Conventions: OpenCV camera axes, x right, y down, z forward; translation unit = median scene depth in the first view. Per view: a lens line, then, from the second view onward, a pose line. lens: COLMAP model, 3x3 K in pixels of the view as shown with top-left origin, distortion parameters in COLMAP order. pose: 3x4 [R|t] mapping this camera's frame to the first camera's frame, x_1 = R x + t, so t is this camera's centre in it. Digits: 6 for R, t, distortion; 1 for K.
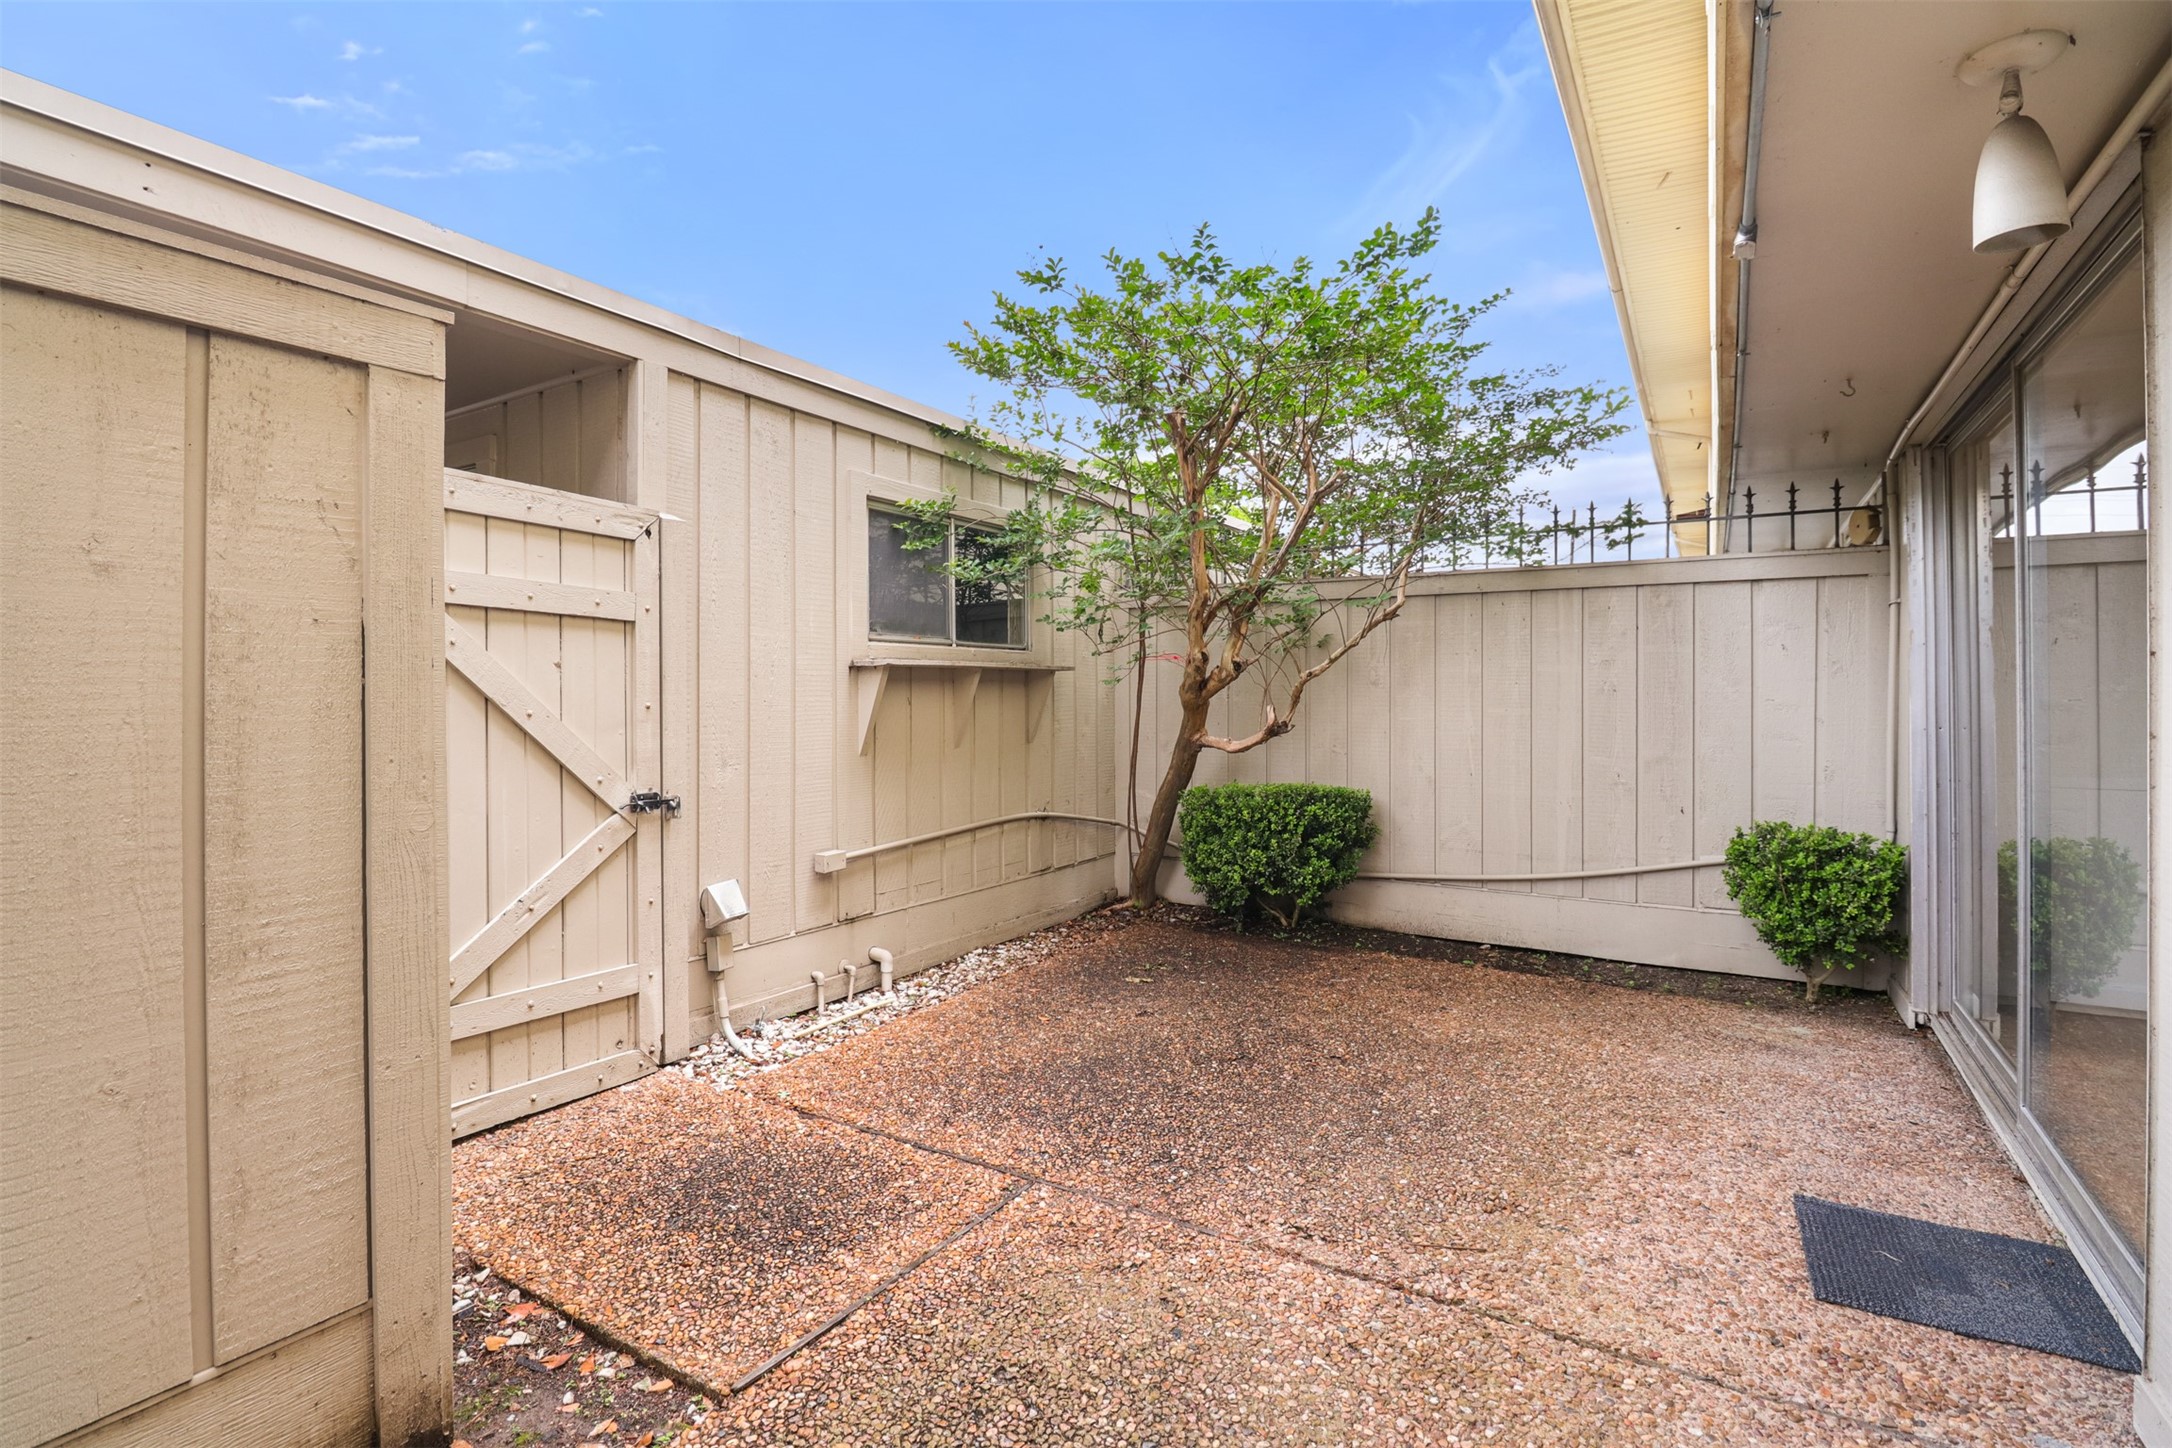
lens RADIAL K [[1018.9, 0, 1093.5], [0, 1018.9, 702.0], [0, 0, 1]] dist [-0.018097, -0.002837]
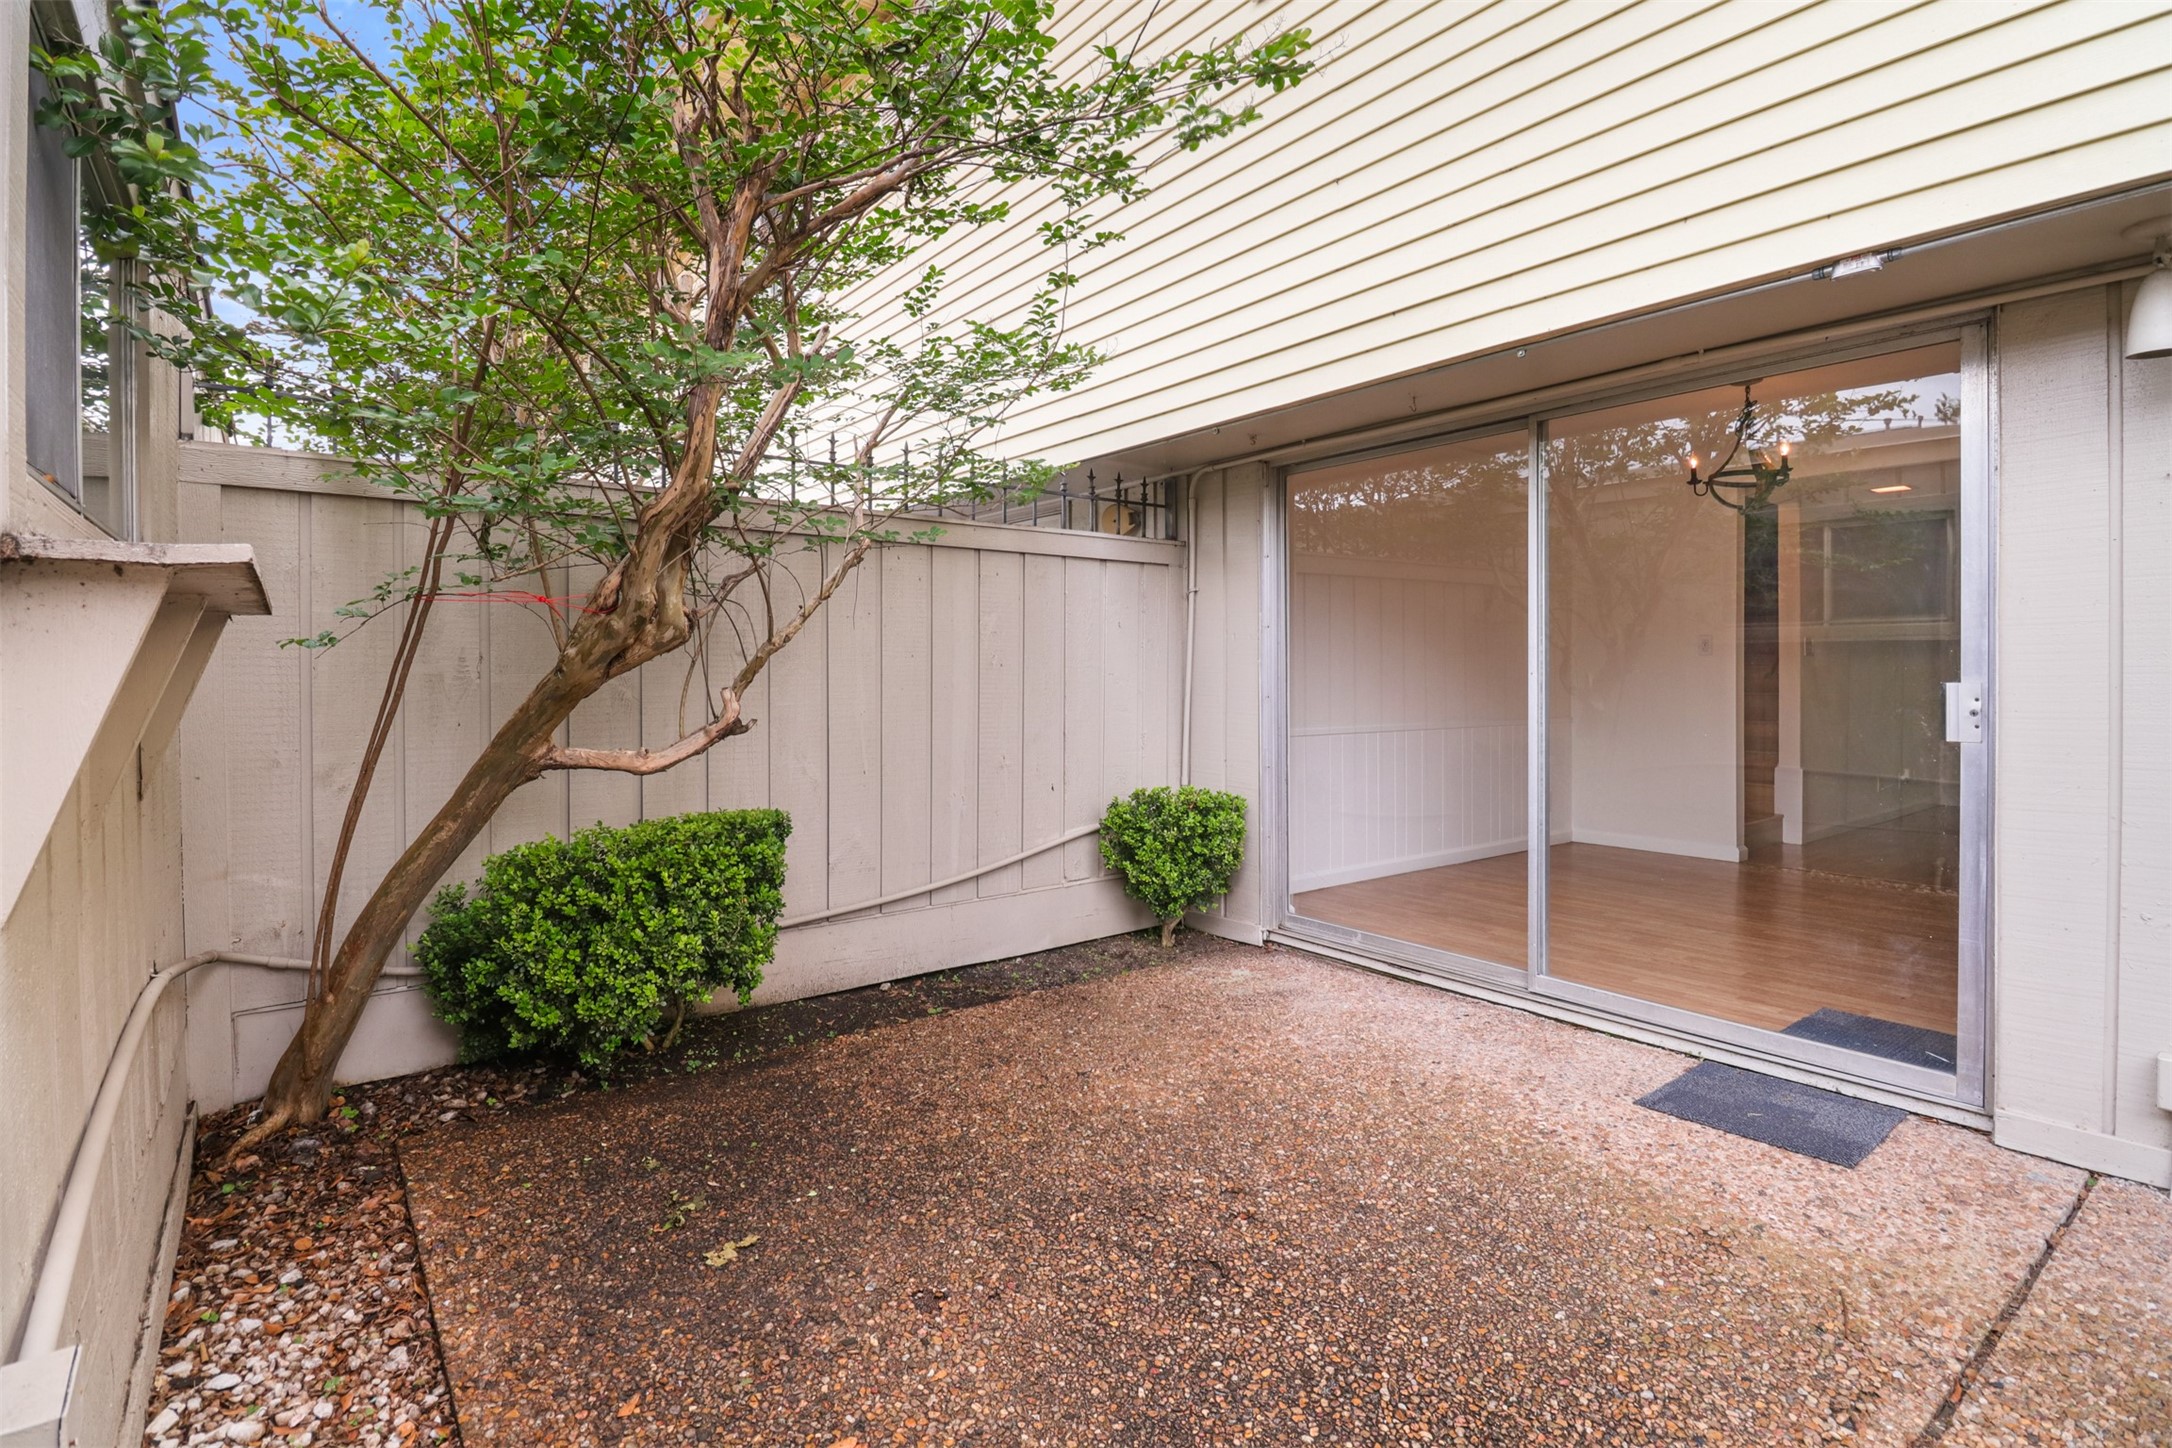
lens RADIAL K [[1018.9, 0, 1043.6], [0, 1018.9, 685.8], [0, 0, 1]] dist [-0.018097, -0.002837]
pose [[0.372076, -0.017923, 0.928029, -0.397465], [0.010175, 0.999832, 0.015230, -0.007577], [-0.928147, 0.003776, 0.372195, 0.767940]]
